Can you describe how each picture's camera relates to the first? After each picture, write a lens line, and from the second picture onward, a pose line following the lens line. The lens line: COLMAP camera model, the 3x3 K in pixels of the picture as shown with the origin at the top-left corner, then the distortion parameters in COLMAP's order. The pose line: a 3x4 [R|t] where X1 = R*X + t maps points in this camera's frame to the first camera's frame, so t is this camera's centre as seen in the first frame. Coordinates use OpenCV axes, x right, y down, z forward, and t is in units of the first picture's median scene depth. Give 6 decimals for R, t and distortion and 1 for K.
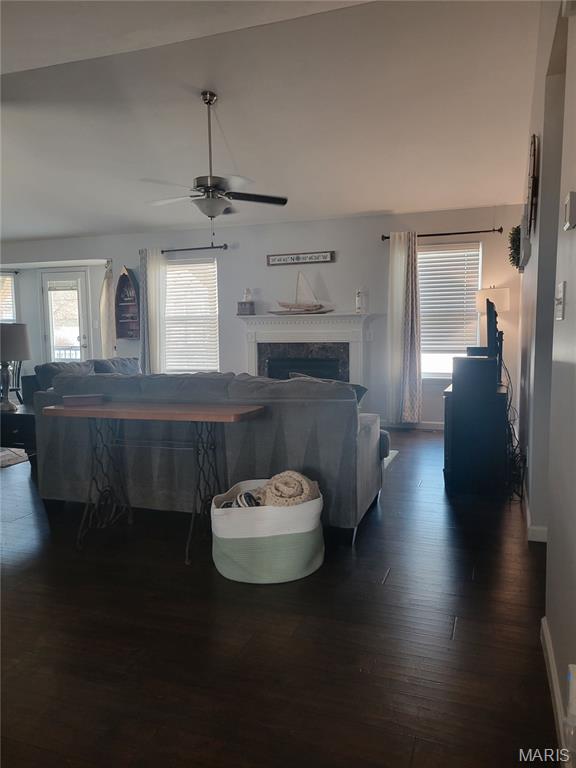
lens RADIAL K [[576.6, 0, 288.0], [0, 576.6, 384.0], [0, 0, 1]] dist [0.003401, 0.003478]
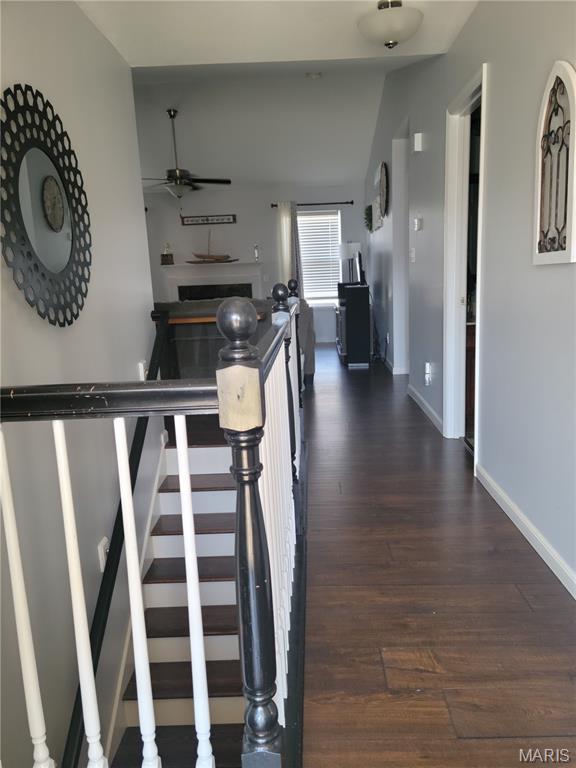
lens RADIAL K [[613.0, 0, 300.3], [0, 613.0, 387.1], [0, 0, 1]] dist [0.080388, -0.099637]
pose [[0.947997, -0.084292, 0.306916, -0.245325], [0.059408, 0.994209, 0.089552, 0.047948], [-0.312687, -0.066662, 0.947514, -0.424191]]
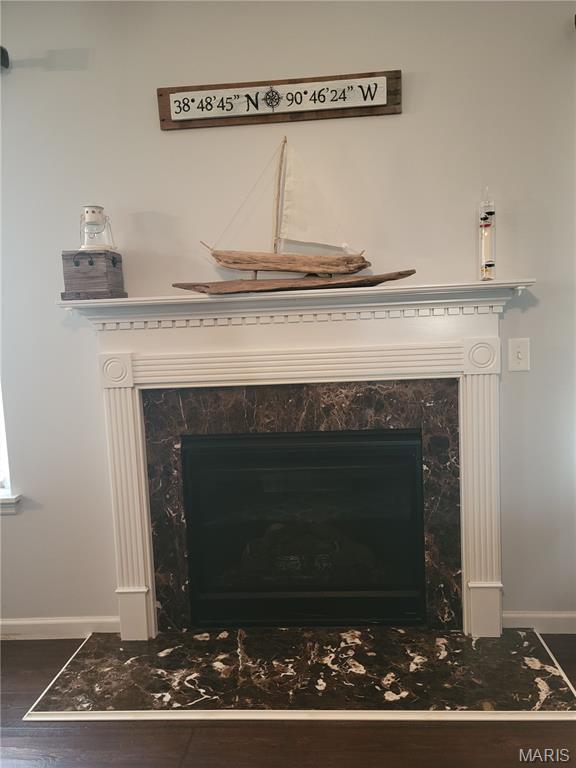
lens RADIAL K [[609.6, 0, 288.0], [0, 609.6, 384.0], [0, 0, 1]] dist [0.086873, -0.104180]
pose [[0.961984, -0.058976, 0.266662, -0.067043], [0.056586, 0.998259, 0.016645, -0.078001], [-0.267179, -0.000923, 0.963646, 0.694687]]
